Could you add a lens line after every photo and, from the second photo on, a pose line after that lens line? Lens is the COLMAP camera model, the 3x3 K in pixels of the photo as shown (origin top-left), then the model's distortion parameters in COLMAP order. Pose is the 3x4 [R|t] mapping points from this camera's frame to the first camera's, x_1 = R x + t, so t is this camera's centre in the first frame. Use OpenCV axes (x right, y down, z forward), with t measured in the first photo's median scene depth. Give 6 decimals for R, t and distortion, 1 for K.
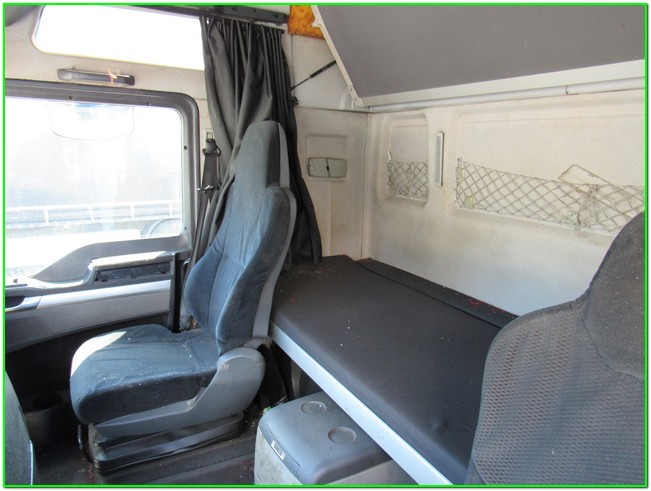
lens RADIAL K [[445.6, 0, 325.5], [0, 445.6, 245.5], [0, 0, 1]] dist [-0.026651, 0.001658]
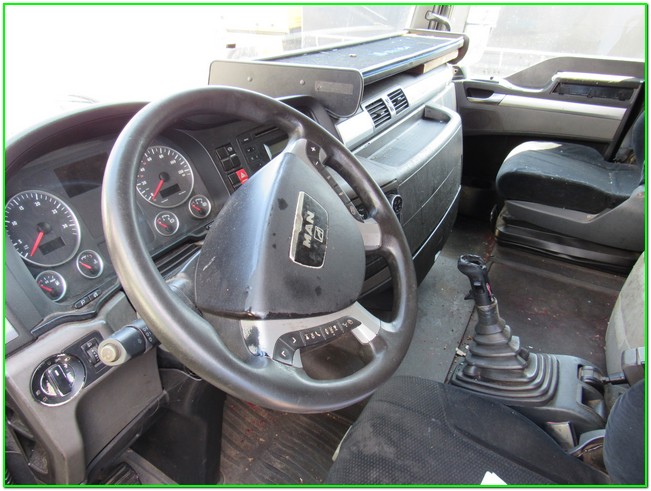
lens RADIAL K [[445.6, 0, 325.5], [0, 445.6, 245.5], [0, 0, 1]] dist [-0.026651, 0.001658]
pose [[0.539149, 0.418039, -0.731137, 0.130749], [-0.182255, 0.905458, 0.383312, 0.113630], [0.822253, -0.073409, 0.564367, -0.096607]]
